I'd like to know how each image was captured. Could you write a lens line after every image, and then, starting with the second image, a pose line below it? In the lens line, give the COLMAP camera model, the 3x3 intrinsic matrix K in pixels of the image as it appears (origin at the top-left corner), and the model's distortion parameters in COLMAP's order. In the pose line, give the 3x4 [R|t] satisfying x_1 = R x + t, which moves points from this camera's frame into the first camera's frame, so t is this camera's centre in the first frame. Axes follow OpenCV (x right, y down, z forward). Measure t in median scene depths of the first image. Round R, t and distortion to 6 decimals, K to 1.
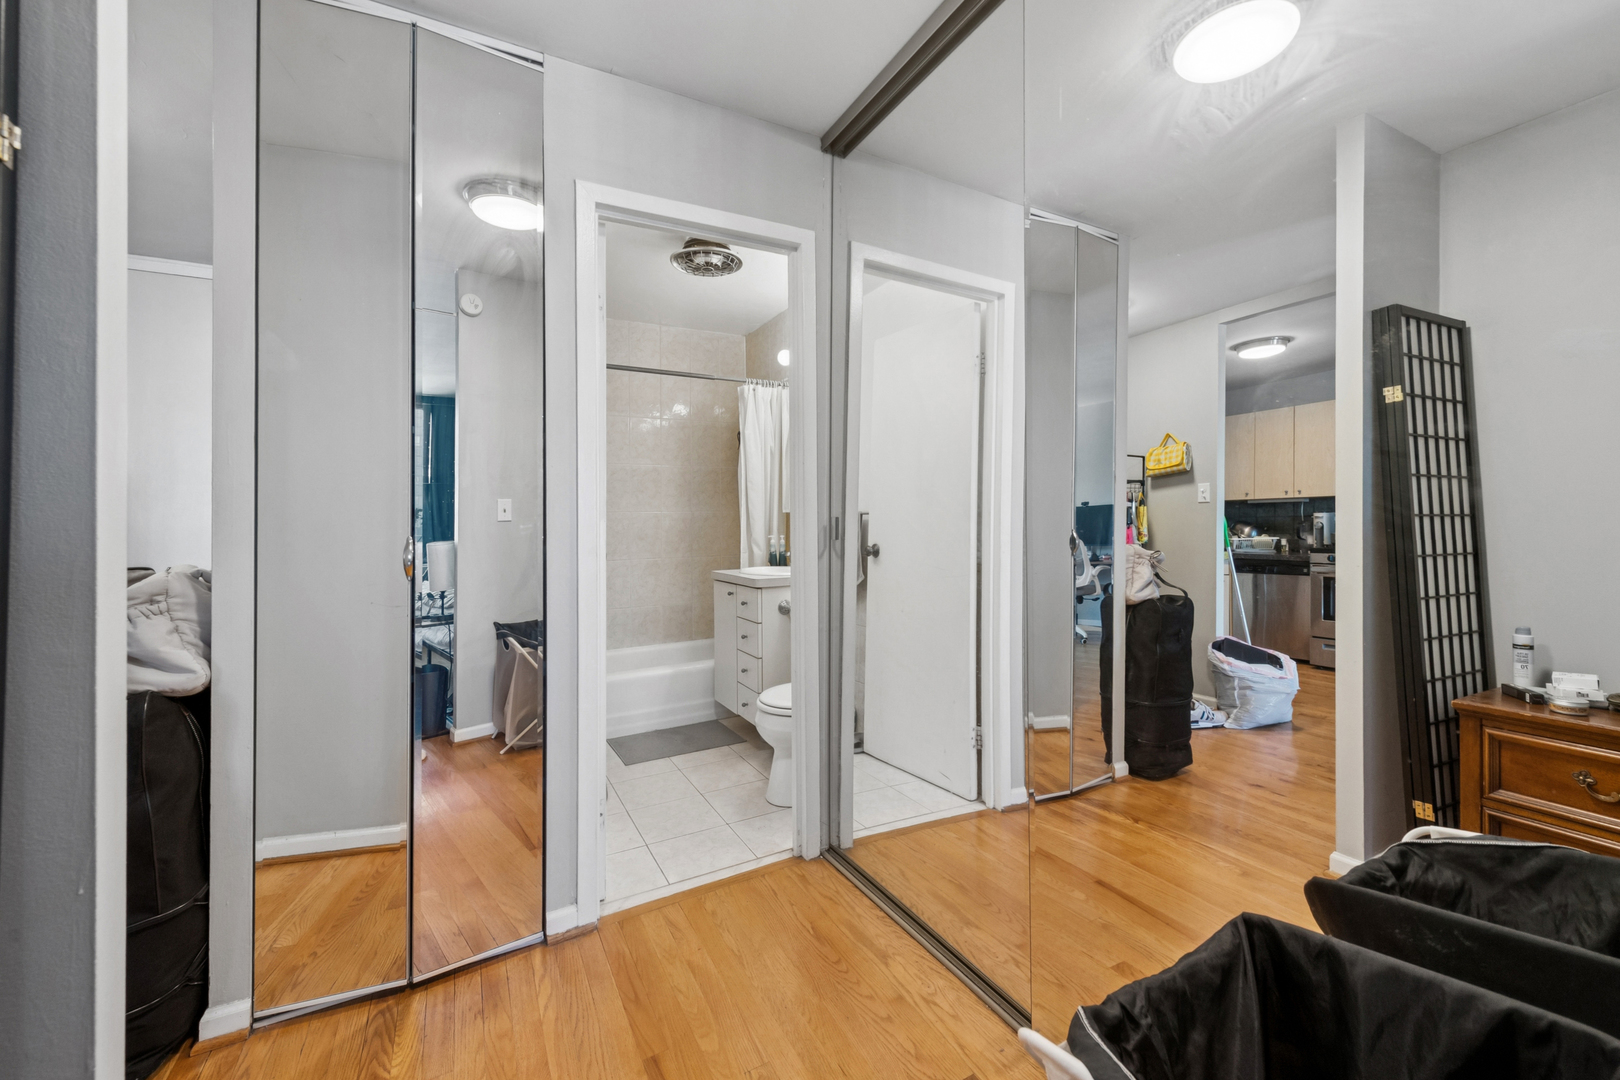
lens RADIAL K [[650.8, 0, 806.7], [0, 650.8, 533.8], [0, 0, 1]] dist [0.012804, -0.002398]
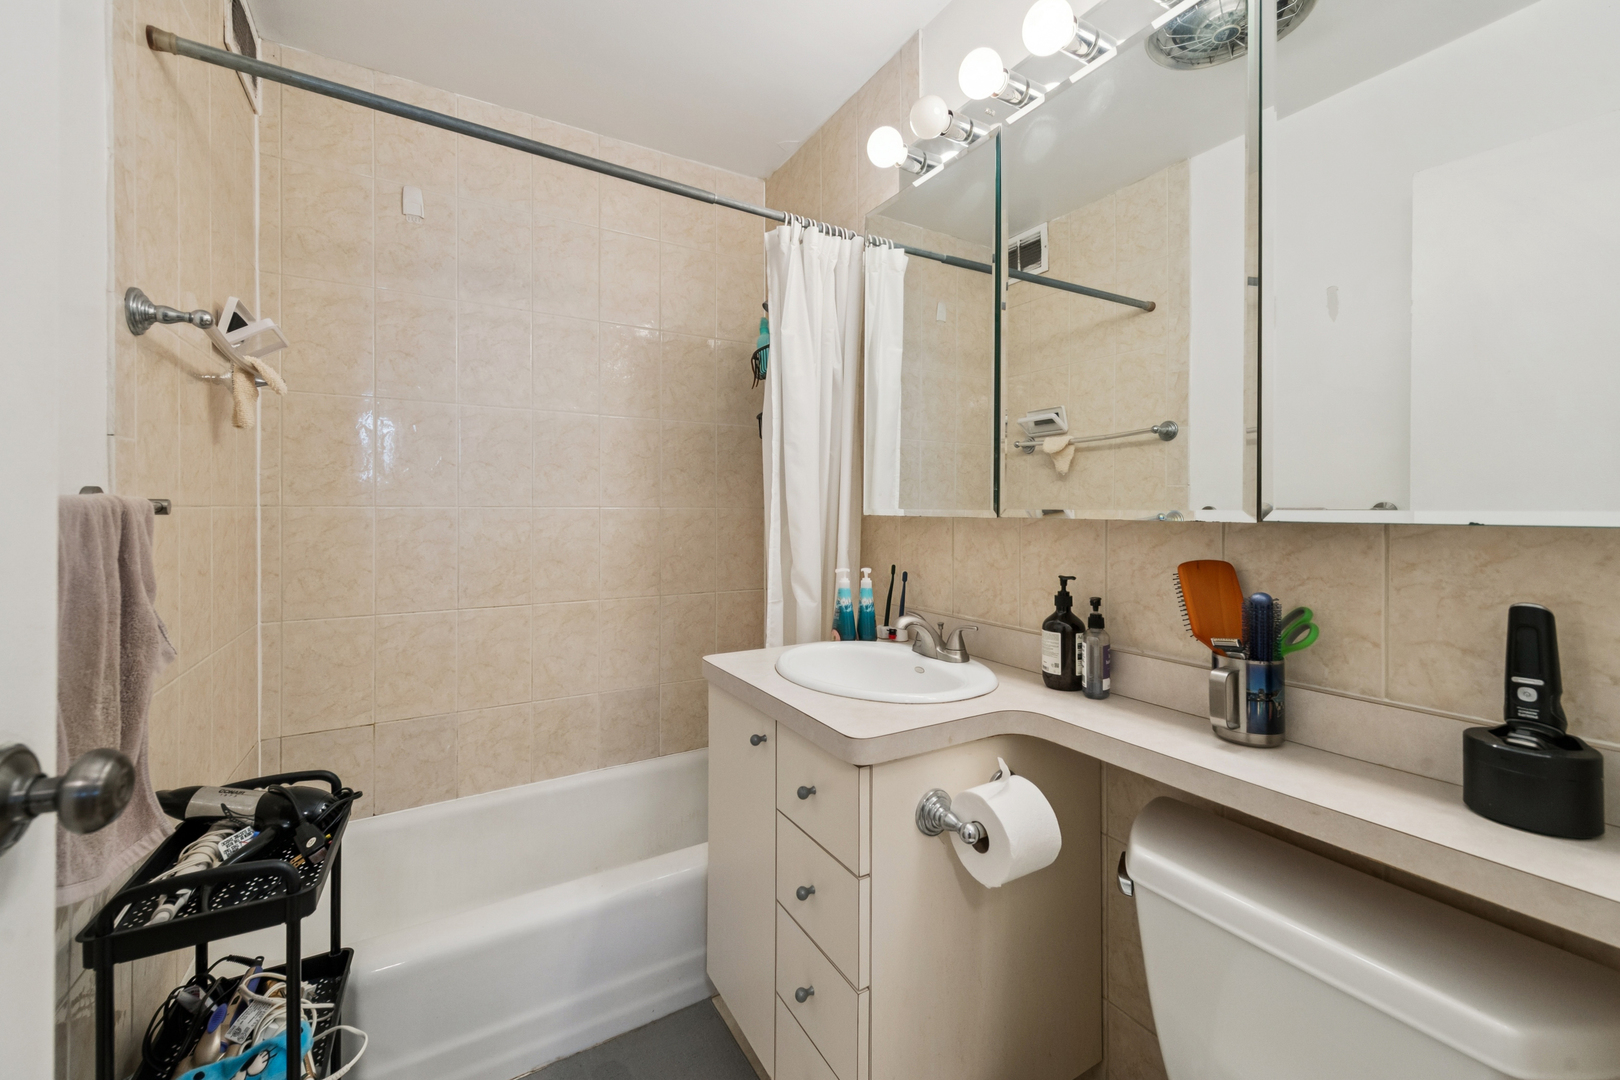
lens RADIAL K [[650.8, 0, 814.2], [0, 650.8, 531.5], [0, 0, 1]] dist [0.012804, -0.002398]
pose [[0.998785, 0.012860, 0.047579, -0.089644], [-0.013576, 0.999799, 0.014768, -0.027665], [-0.047379, -0.015396, 0.998758, 0.541005]]
